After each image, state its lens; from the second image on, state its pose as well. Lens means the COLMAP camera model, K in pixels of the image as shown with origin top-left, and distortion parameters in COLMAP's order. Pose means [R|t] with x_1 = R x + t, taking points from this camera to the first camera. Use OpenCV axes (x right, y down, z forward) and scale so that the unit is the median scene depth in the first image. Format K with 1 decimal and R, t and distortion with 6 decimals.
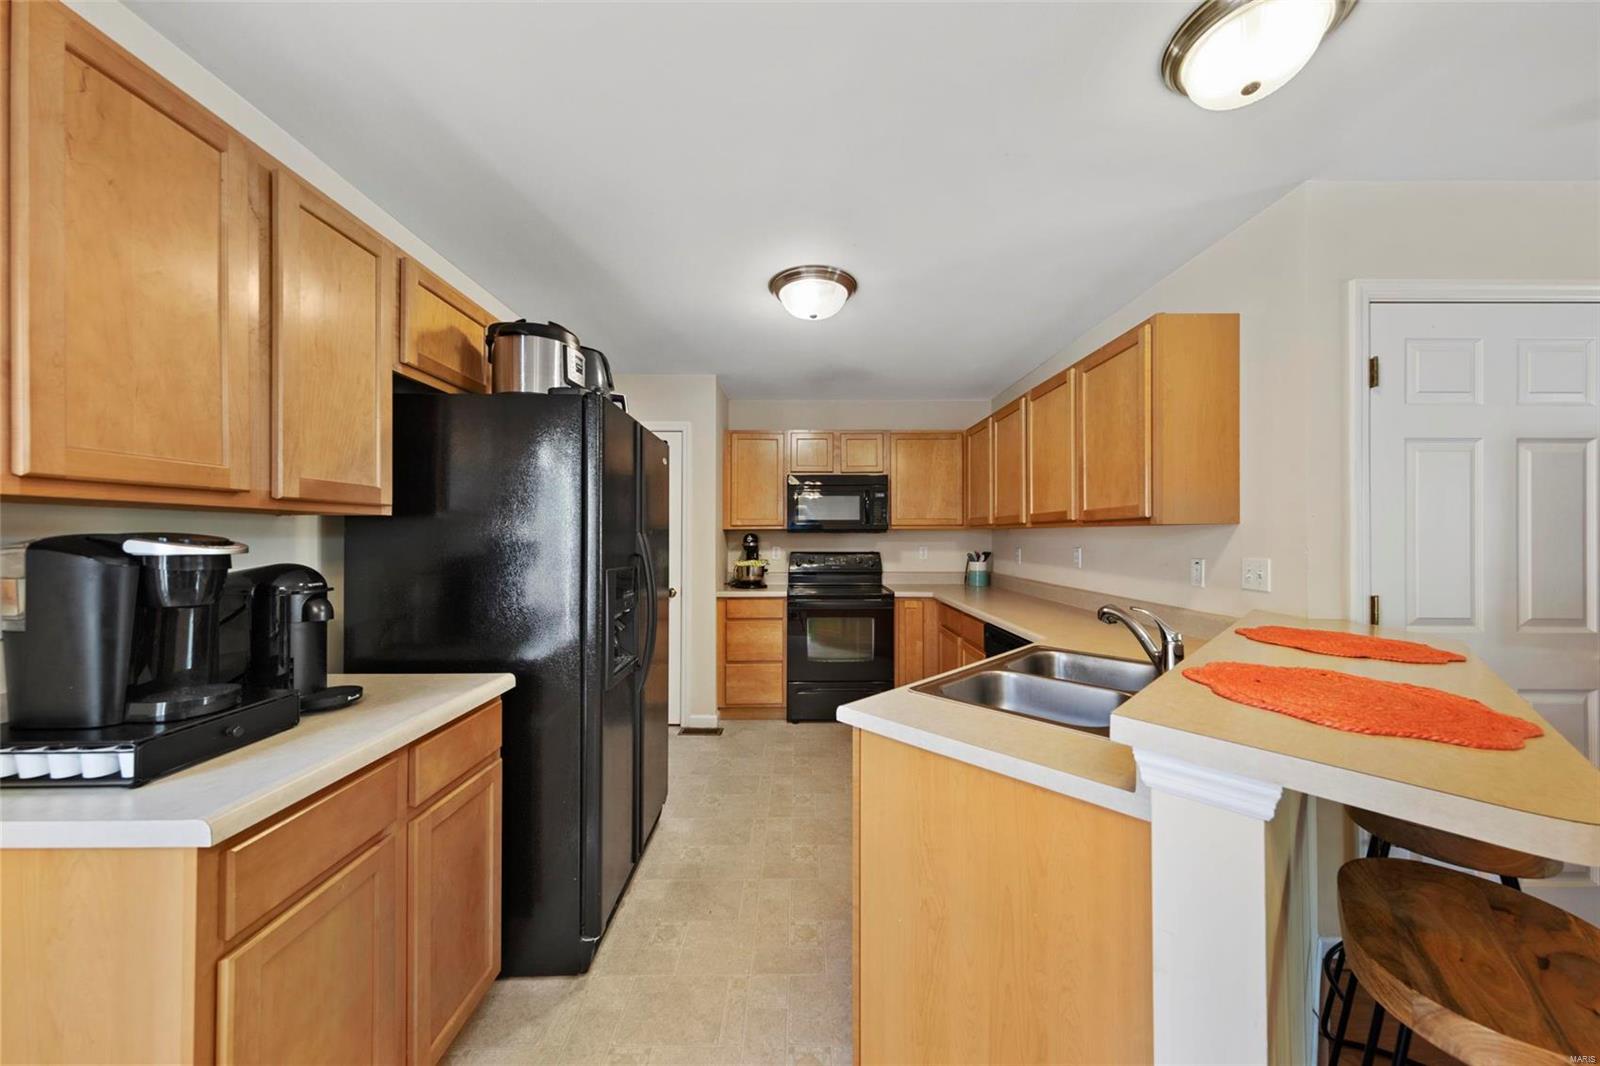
lens RADIAL K [[542.9, 0, 800.1], [0, 542.9, 531.9], [0, 0, 1]] dist [0.000116, -0.000297]
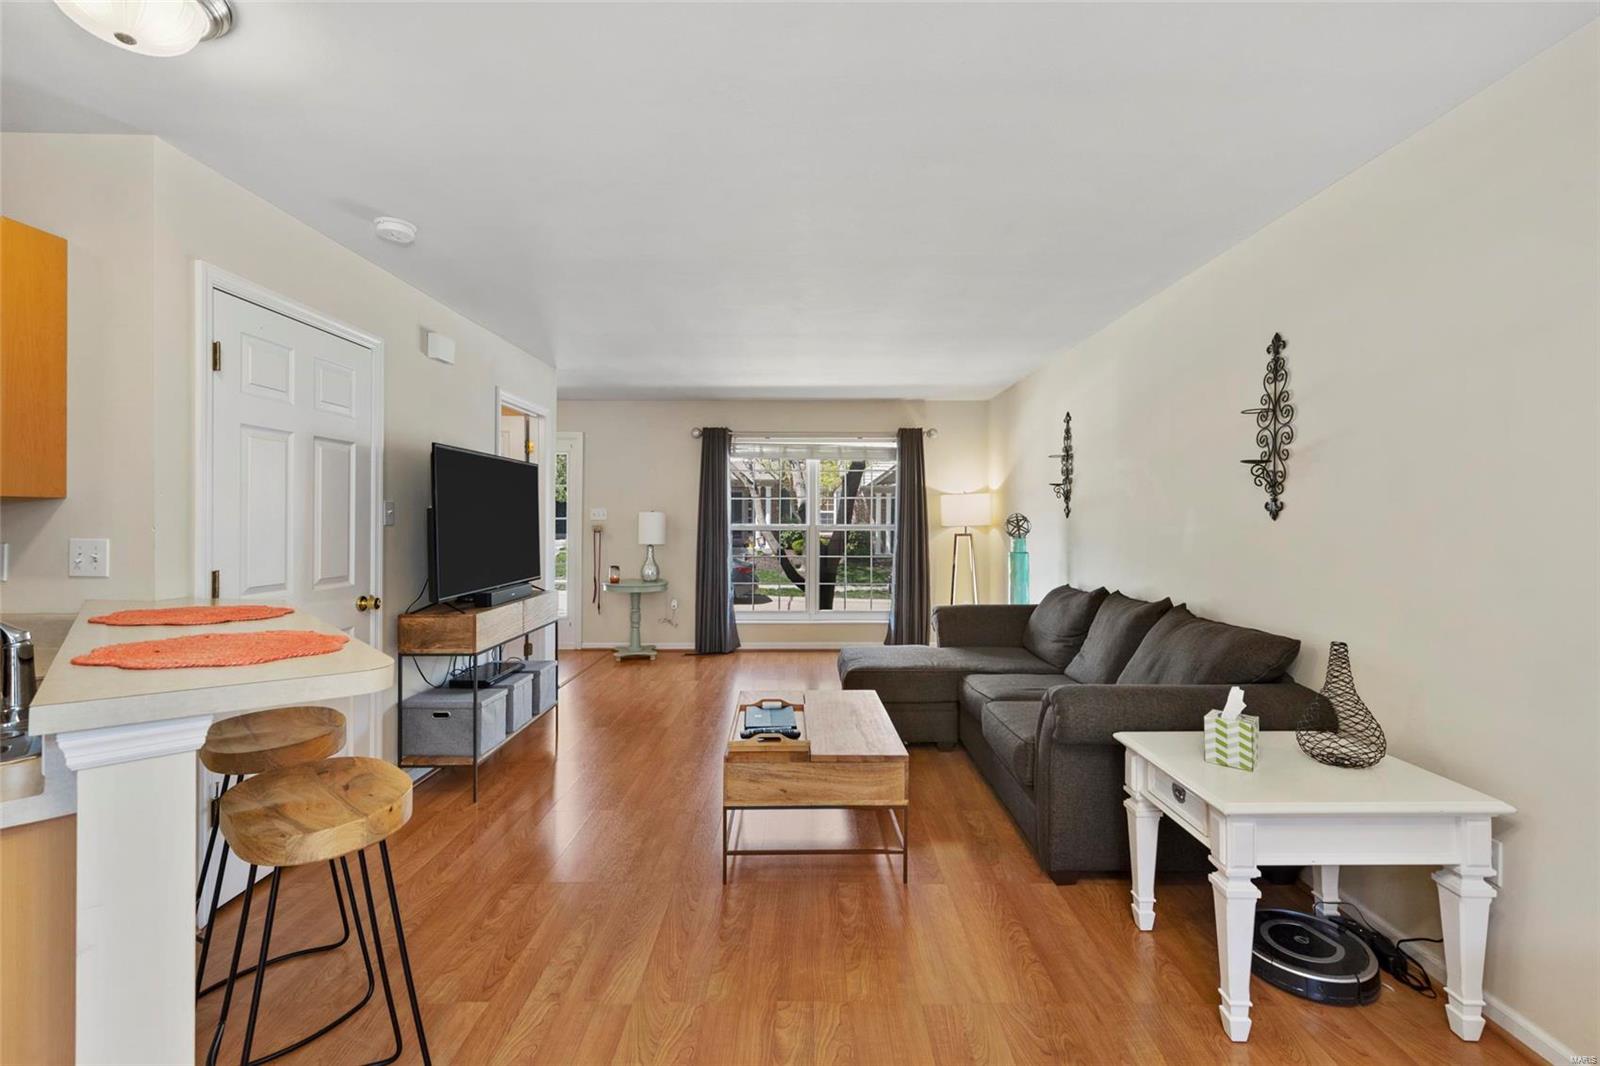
lens RADIAL K [[685.6, 0, 801.6], [0, 685.6, 521.3], [0, 0, 1]] dist [0.001860, 0.000442]
pose [[0.004939, -0.007453, 0.999960, -0.327281], [-0.015094, 0.999858, 0.007527, -0.005207], [-0.999874, -0.015130, 0.004826, -0.171583]]
